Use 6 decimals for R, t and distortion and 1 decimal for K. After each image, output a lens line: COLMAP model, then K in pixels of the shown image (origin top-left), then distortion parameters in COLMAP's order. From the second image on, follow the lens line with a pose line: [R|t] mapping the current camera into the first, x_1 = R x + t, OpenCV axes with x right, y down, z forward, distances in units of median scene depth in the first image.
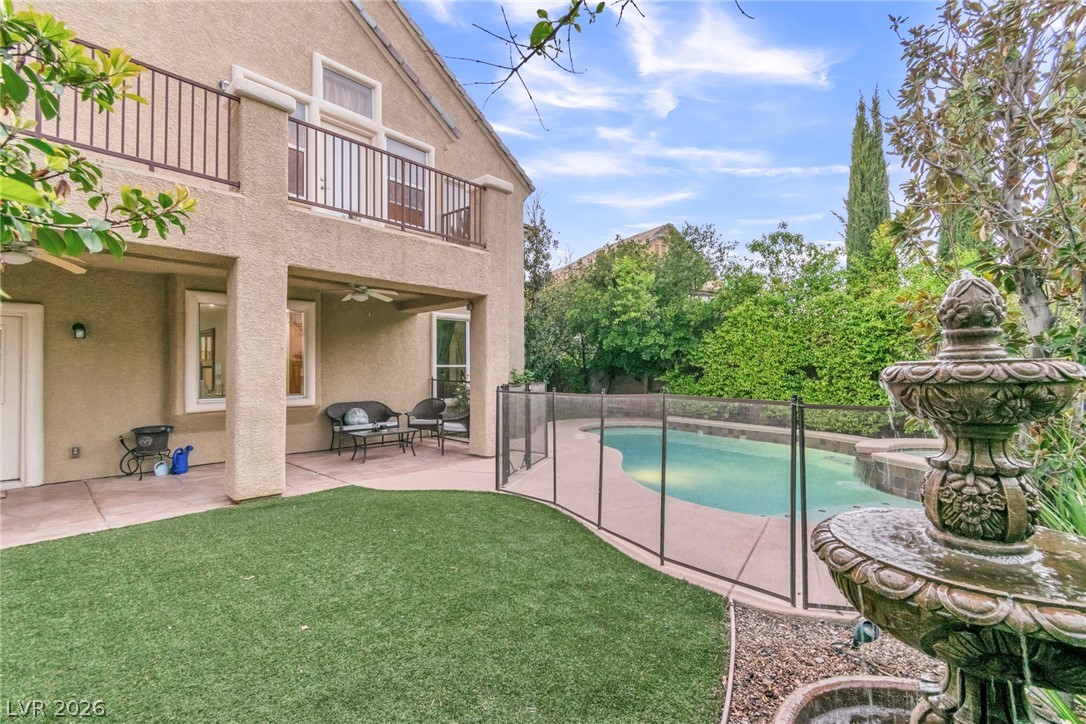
lens RADIAL K [[486.2, 0, 542.2], [0, 486.2, 361.0], [0, 0, 1]] dist [0.003134, -0.000485]
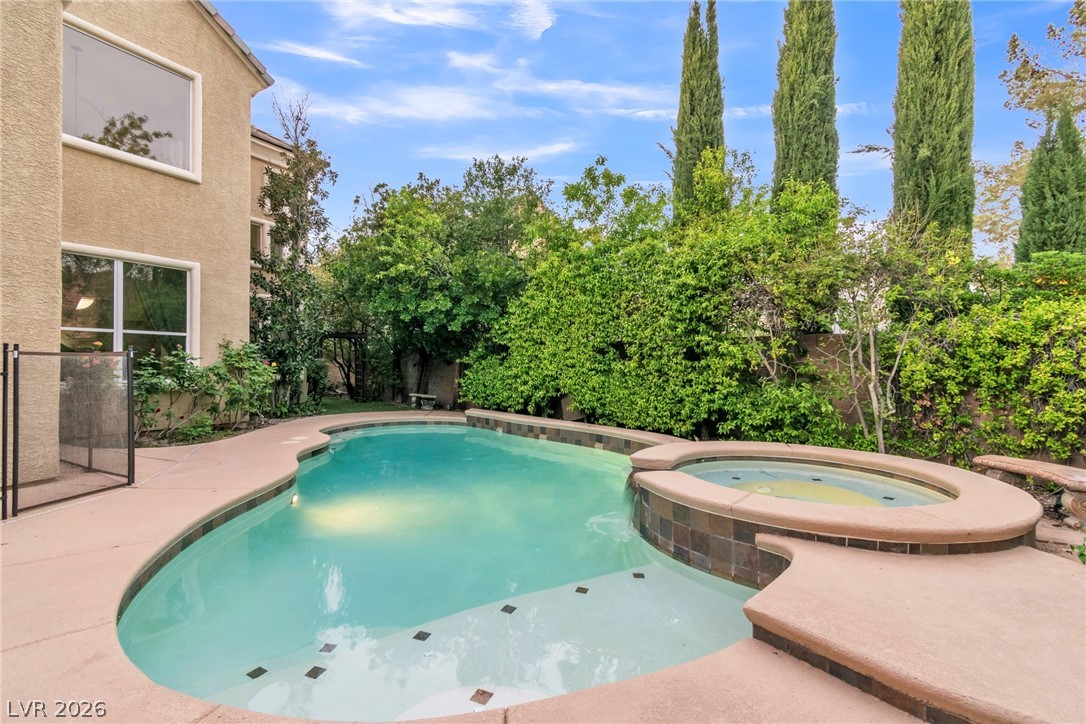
lens RADIAL K [[486.2, 0, 547.4], [0, 486.2, 361.9], [0, 0, 1]] dist [0.003134, -0.000485]
pose [[0.980210, 0.019106, 0.197036, 0.283681], [-0.022667, 0.999618, 0.015833, 0.030247], [-0.196658, -0.019986, 0.980268, 0.279470]]
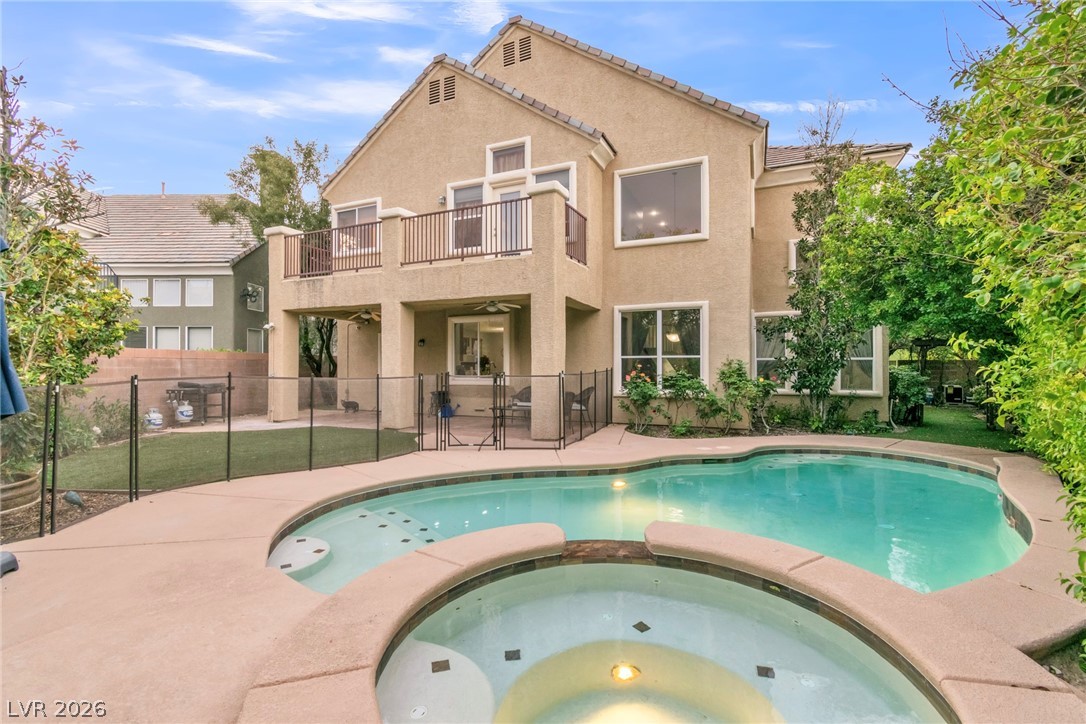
lens RADIAL K [[486.2, 0, 542.1], [0, 486.2, 359.2], [0, 0, 1]] dist [0.003134, -0.000485]
pose [[0.296474, -0.004592, -0.955030, 0.726079], [0.016799, 0.999859, 0.000407, 0.012053], [0.954893, -0.016164, 0.296509, 0.520945]]
